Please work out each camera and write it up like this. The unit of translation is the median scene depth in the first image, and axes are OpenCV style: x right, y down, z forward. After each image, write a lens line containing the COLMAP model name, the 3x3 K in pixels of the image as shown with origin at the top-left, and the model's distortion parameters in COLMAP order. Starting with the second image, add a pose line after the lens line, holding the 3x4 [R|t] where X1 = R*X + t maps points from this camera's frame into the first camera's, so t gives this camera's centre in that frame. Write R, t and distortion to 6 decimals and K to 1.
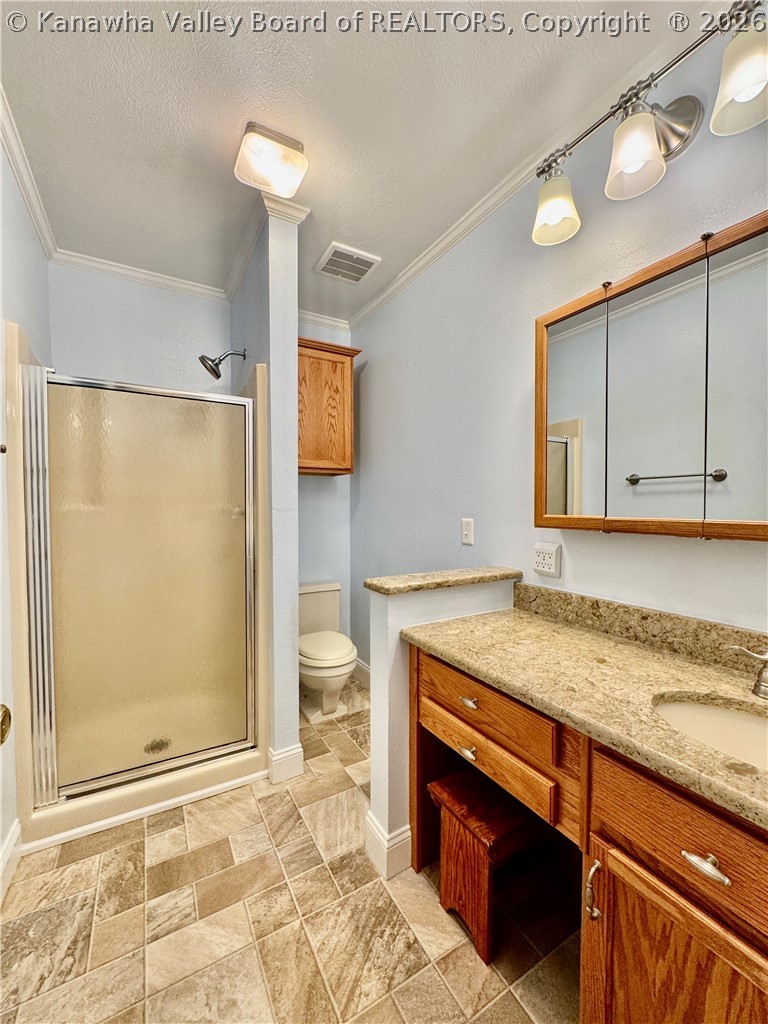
lens RADIAL K [[409.4, 0, 386.2], [0, 409.4, 513.6], [0, 0, 1]] dist [-0.004141, 0.000439]
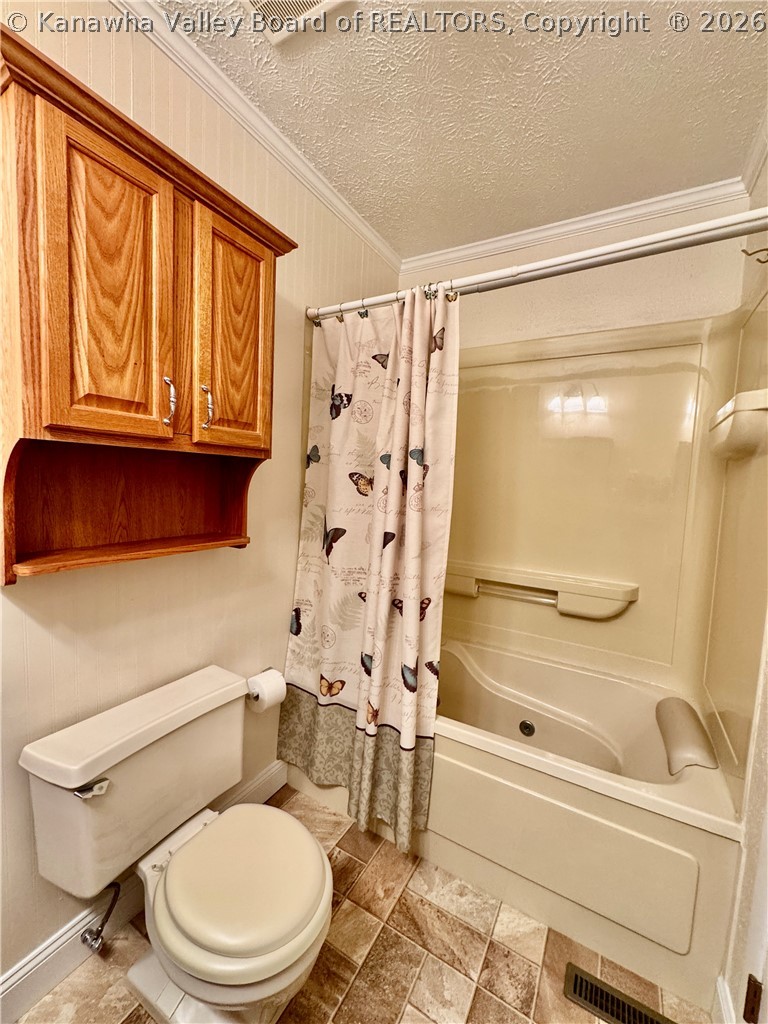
lens RADIAL K [[409.4, 0, 386.2], [0, 409.4, 513.6], [0, 0, 1]] dist [-0.004141, 0.000439]
pose [[-0.867067, 0.007717, -0.498131, 0.414685], [-0.052584, 0.992877, 0.106910, -0.143406], [0.495408, 0.118892, -0.860486, 1.565236]]
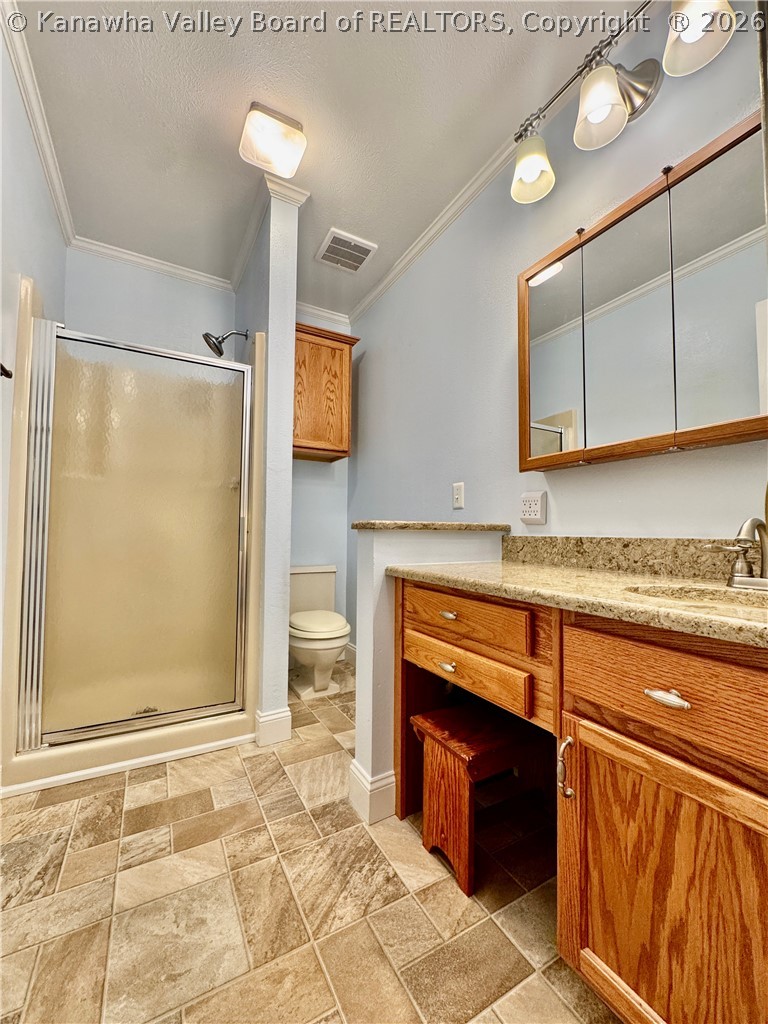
lens RADIAL K [[409.4, 0, 386.2], [0, 409.4, 513.6], [0, 0, 1]] dist [-0.004141, 0.000439]
pose [[0.999865, 0.008464, -0.014073, 0.054295], [-0.009393, 0.997687, -0.067317, 0.248231], [0.013470, 0.067440, 0.997632, -0.018666]]
